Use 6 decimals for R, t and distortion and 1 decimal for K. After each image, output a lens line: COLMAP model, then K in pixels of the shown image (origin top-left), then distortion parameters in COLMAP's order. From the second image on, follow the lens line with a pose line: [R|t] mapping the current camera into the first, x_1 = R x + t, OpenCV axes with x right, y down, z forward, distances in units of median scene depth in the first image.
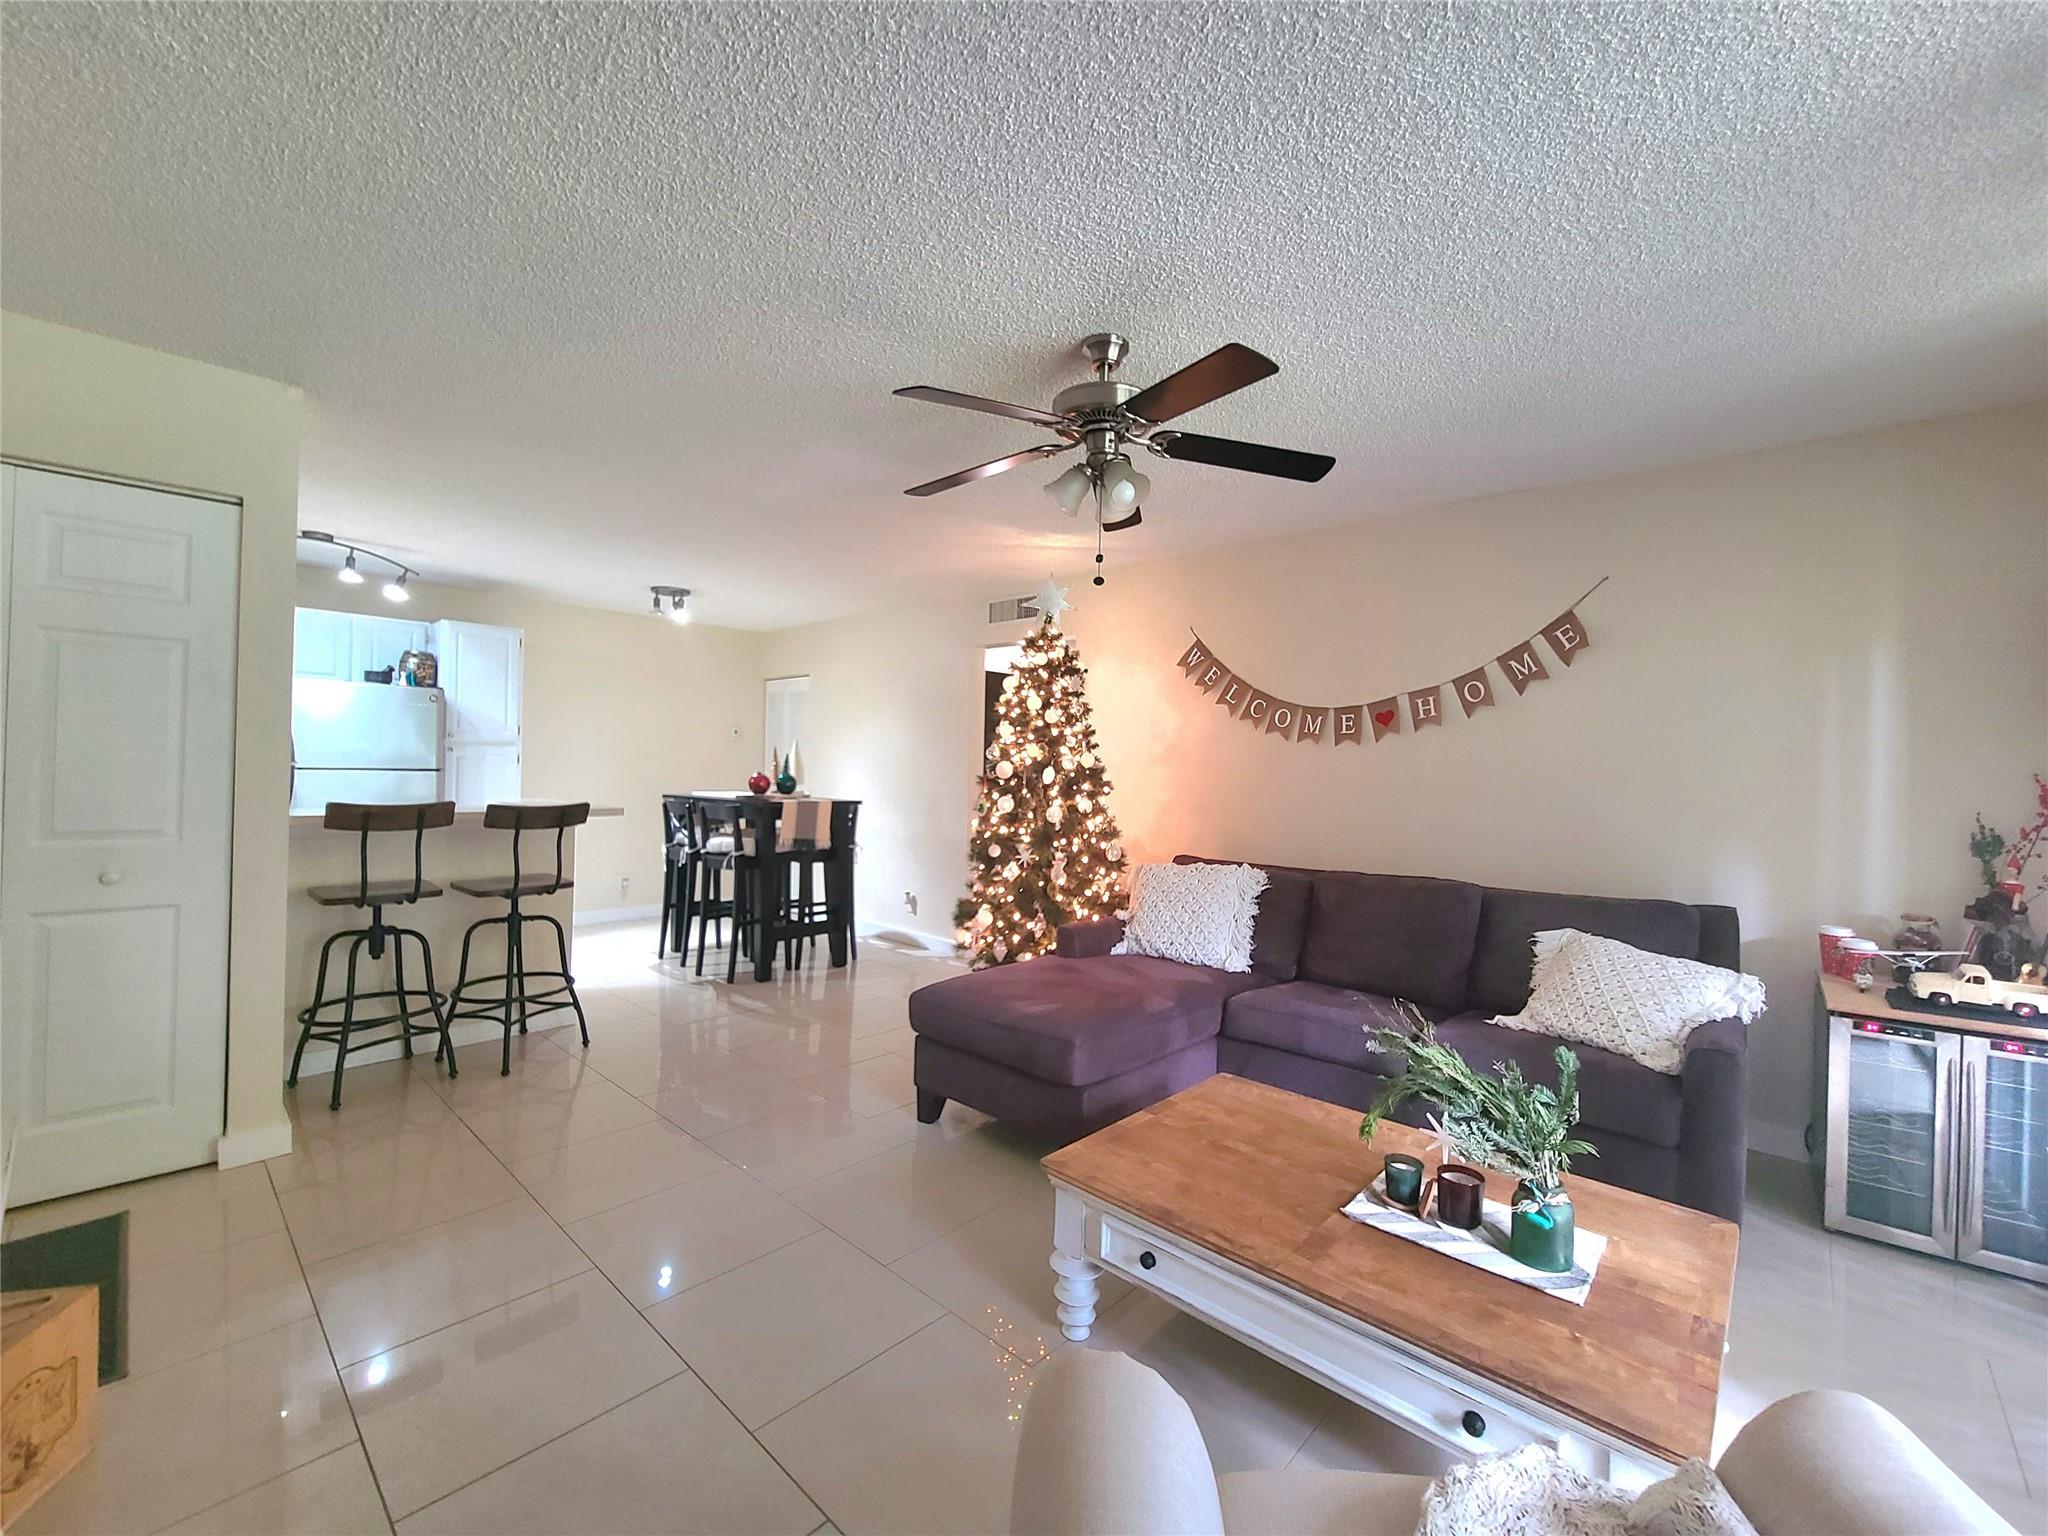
lens RADIAL K [[833.1, 0, 1029.1], [0, 833.1, 769.6], [0, 0, 1]] dist [-0.002270, -0.002125]
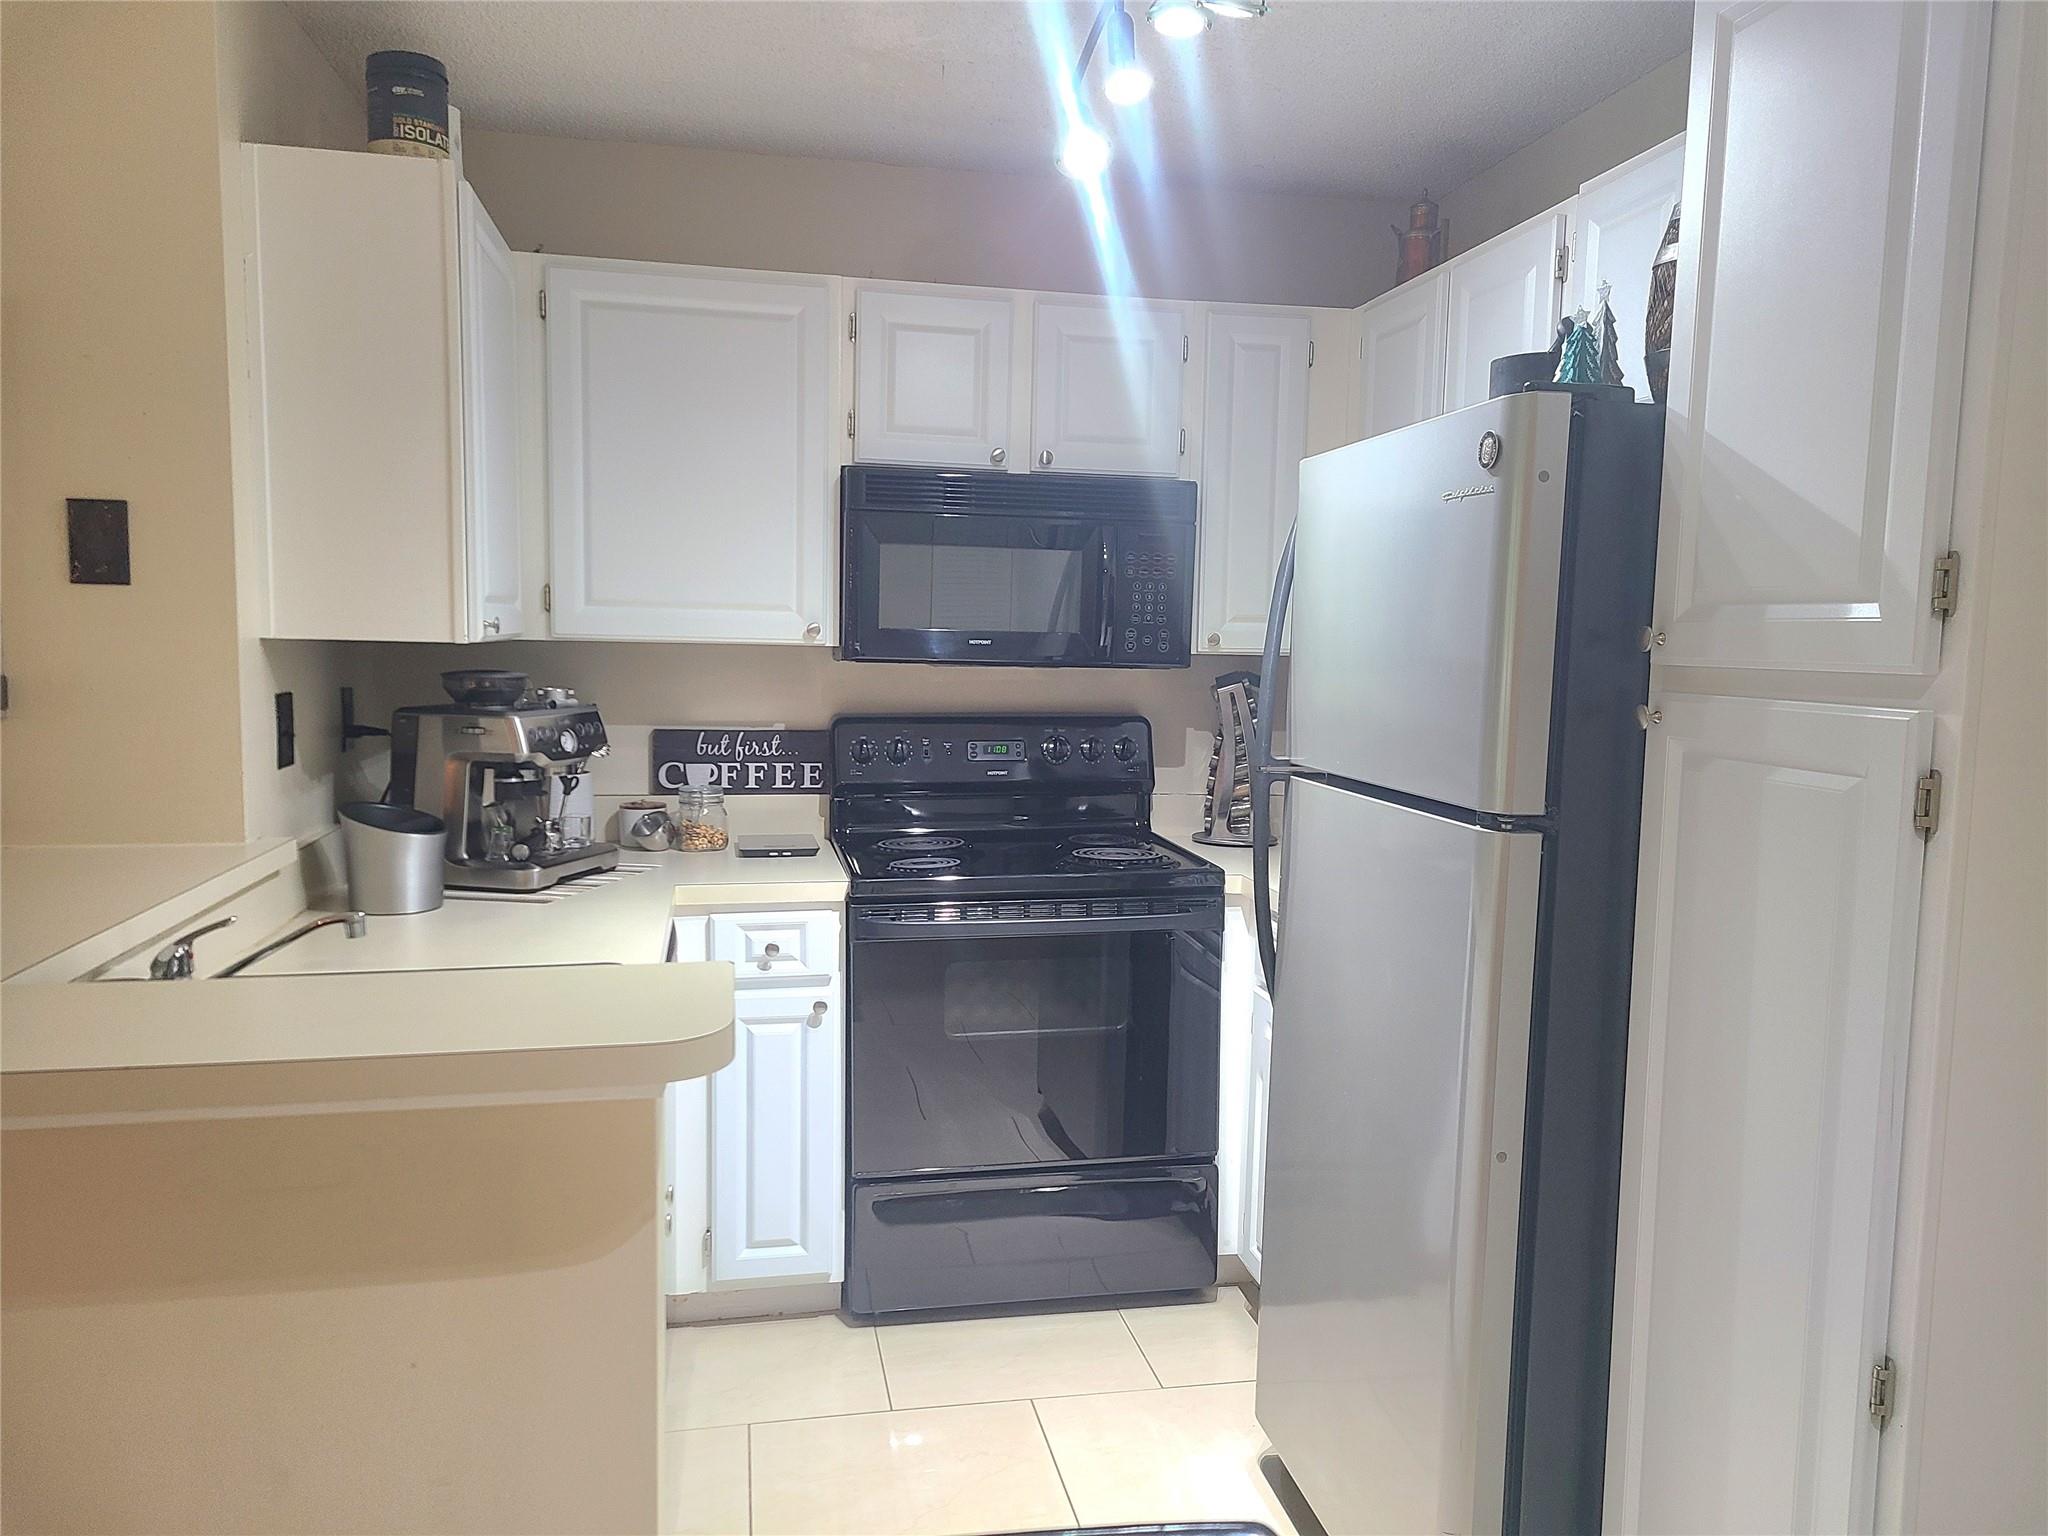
lens RADIAL K [[1537.5, 0, 1031.8], [0, 1537.5, 777.6], [0, 0, 1]] dist [0.060636, 0.001808]
pose [[-0.592150, 0.046841, -0.804465, -0.508271], [-0.030753, 0.996268, 0.080645, -0.050136], [0.805241, 0.072493, -0.588500, 1.600823]]
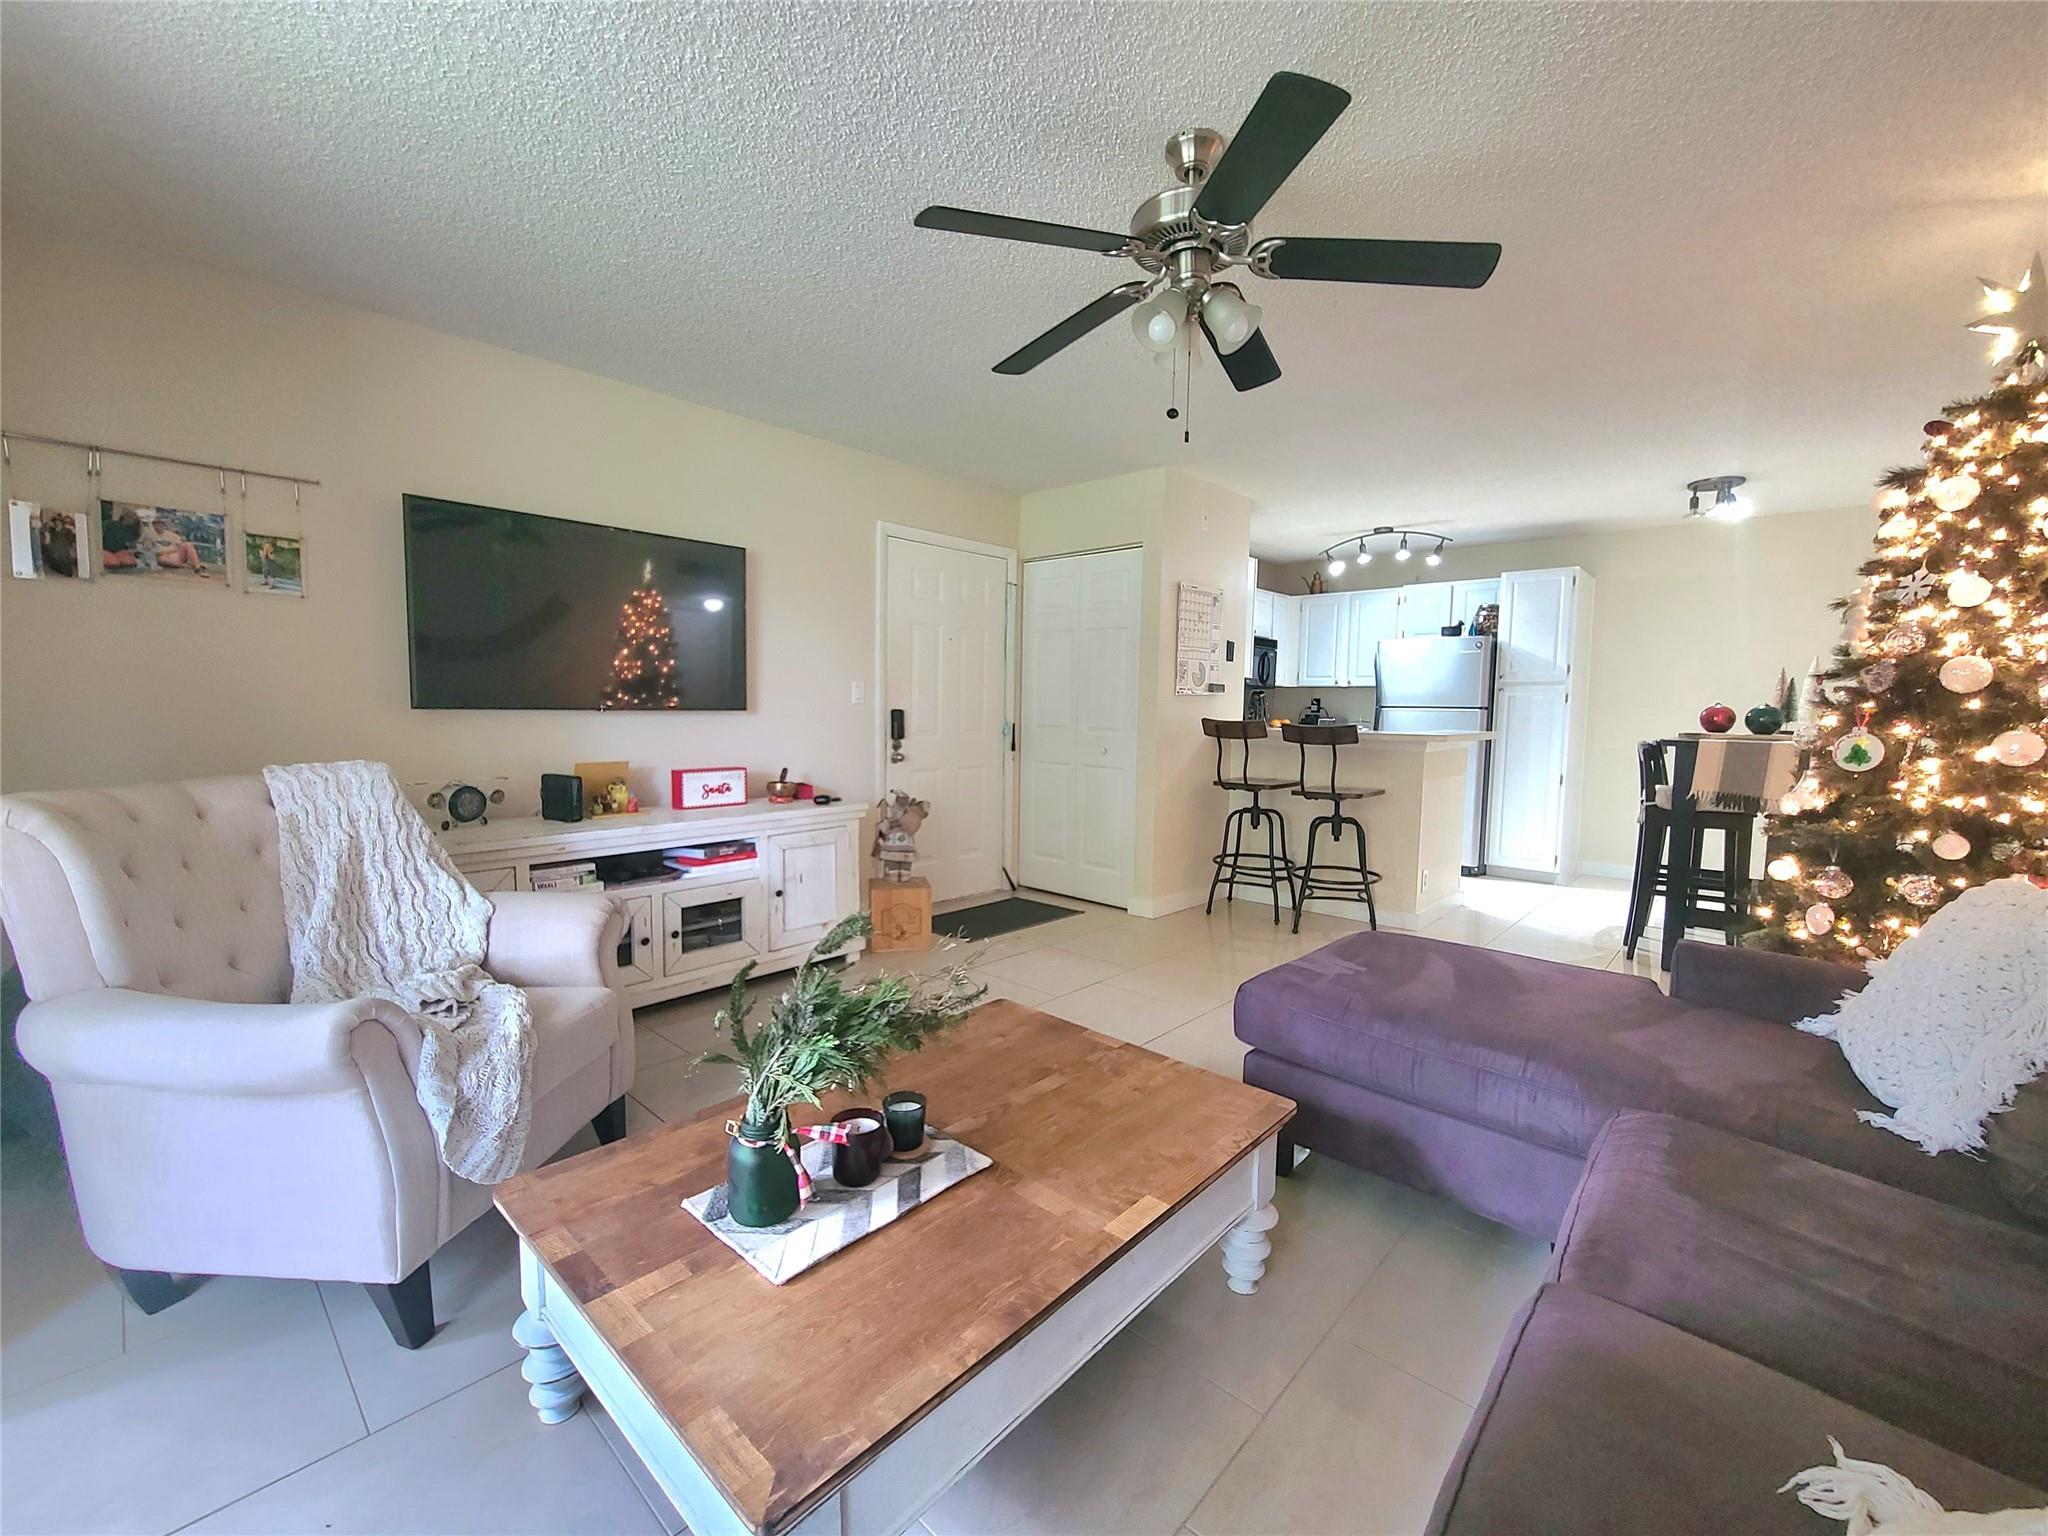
lens RADIAL K [[839.9, 0, 1032.9], [0, 839.9, 768.2], [0, 0, 1]] dist [0.002419, -0.002415]
pose [[0.011361, 0.053269, -0.998516, 0.612673], [-0.016376, 0.998456, 0.053080, 0.044128], [0.999801, 0.015748, 0.012216, 0.535001]]
